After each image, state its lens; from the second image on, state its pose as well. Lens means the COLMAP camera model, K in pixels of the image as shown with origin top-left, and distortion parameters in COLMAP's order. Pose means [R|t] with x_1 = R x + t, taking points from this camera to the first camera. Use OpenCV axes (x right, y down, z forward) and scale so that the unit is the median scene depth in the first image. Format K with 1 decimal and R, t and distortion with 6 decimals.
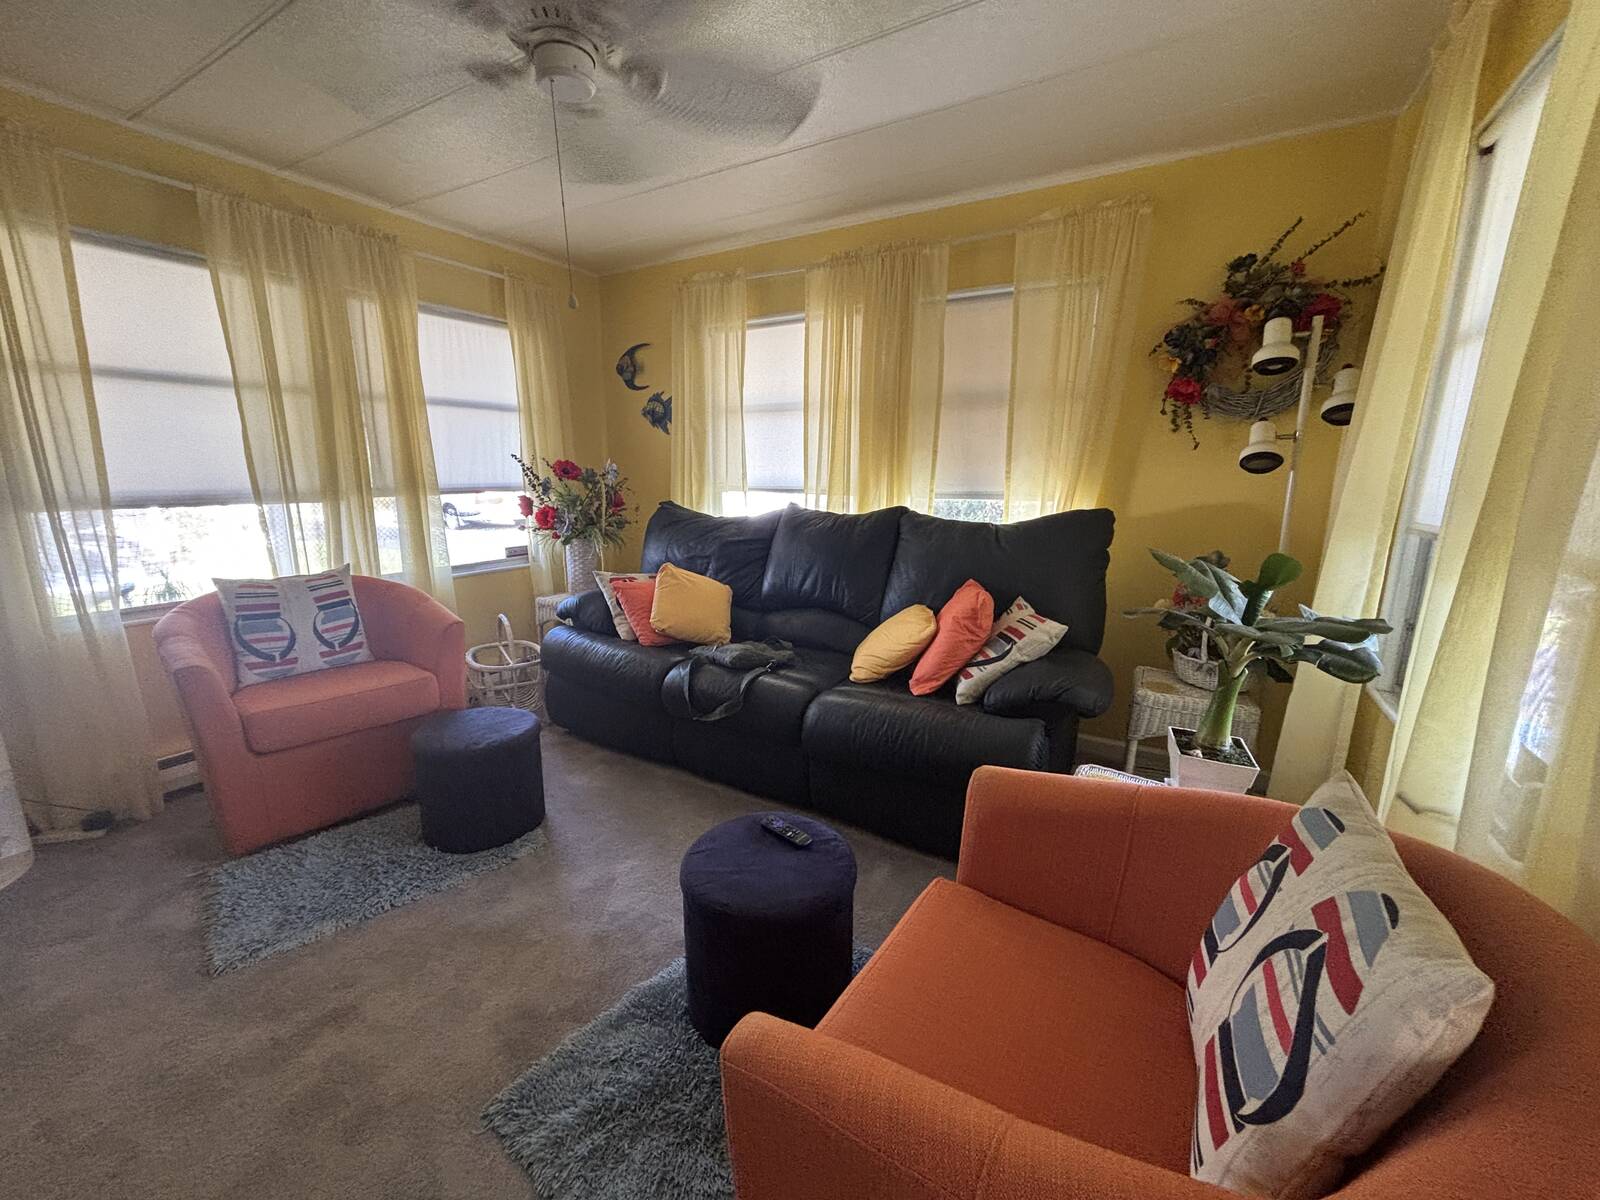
lens RADIAL K [[643.4, 0, 789.4], [0, 643.4, 601.3], [0, 0, 1]] dist [0.000291, 0.000156]
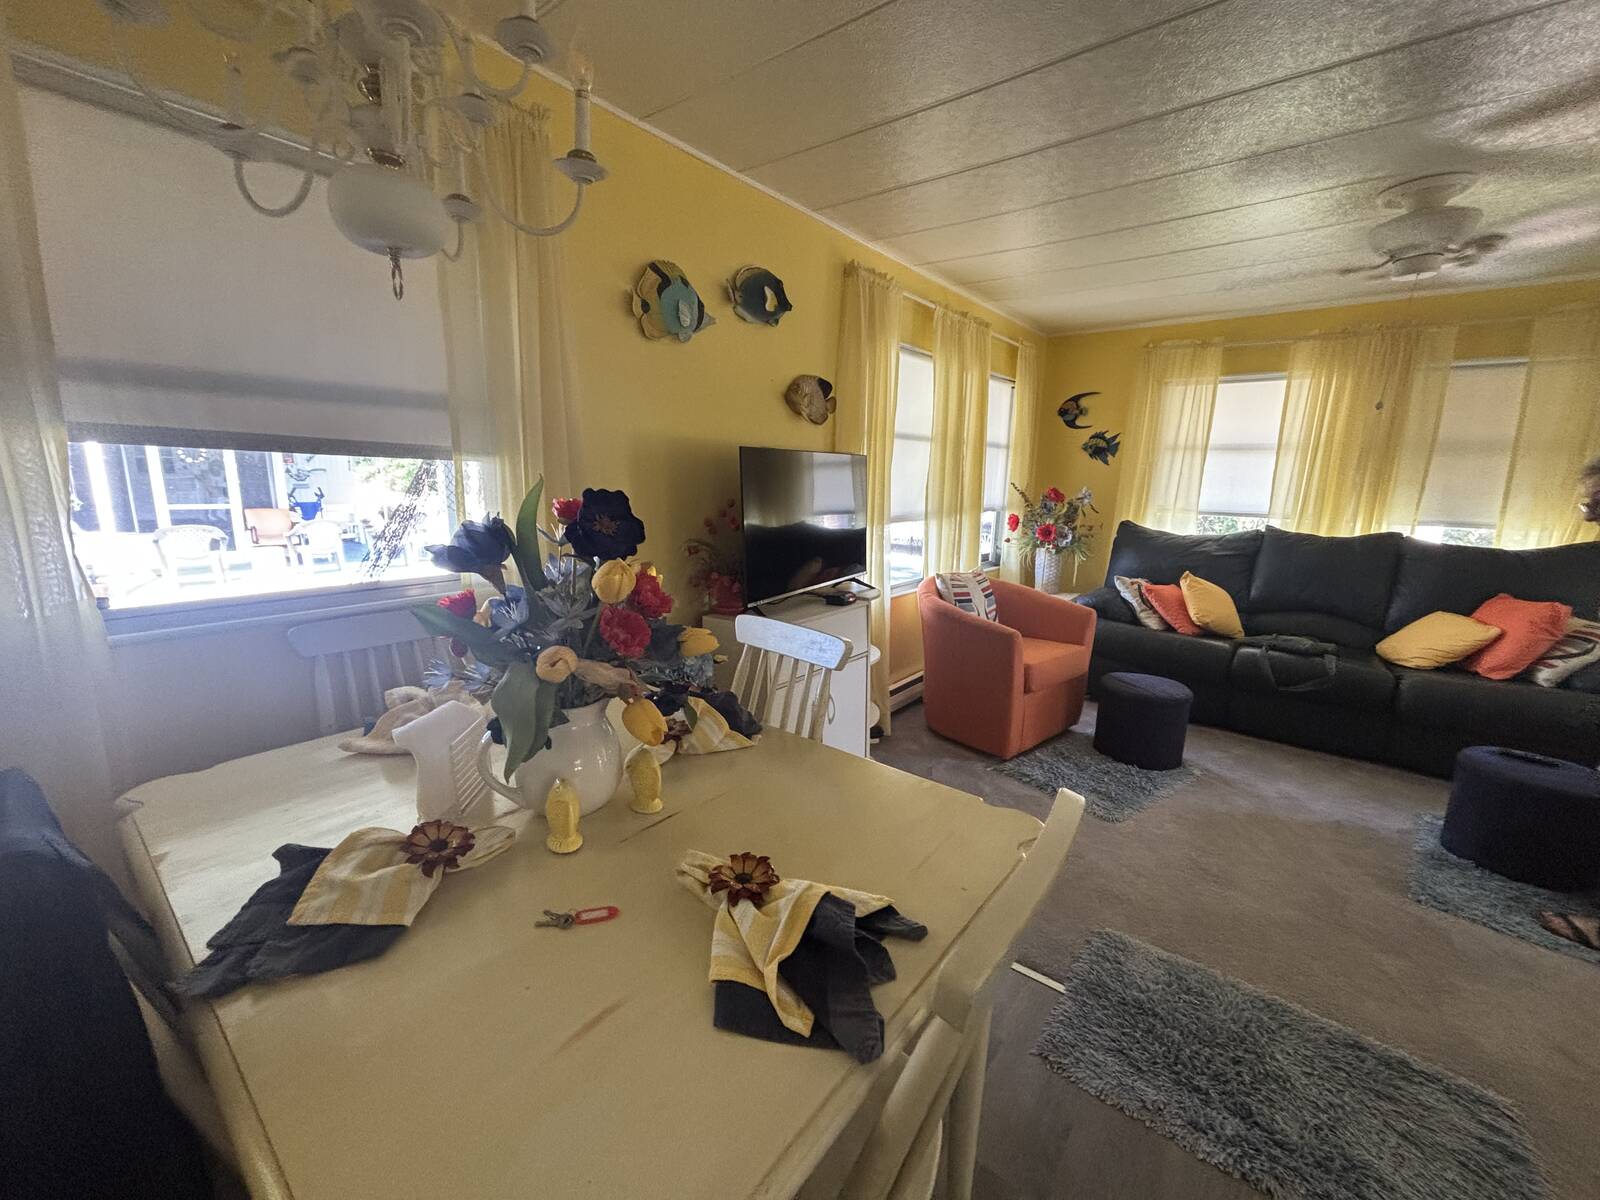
lens RADIAL K [[643.4, 0, 804.3], [0, 643.4, 600.8], [0, 0, 1]] dist [0.000291, 0.000156]
pose [[0.990552, 0.038829, -0.131526, -0.774489], [-0.040131, 0.999168, -0.007264, 0.038300], [0.131134, 0.012474, 0.991286, -0.369578]]
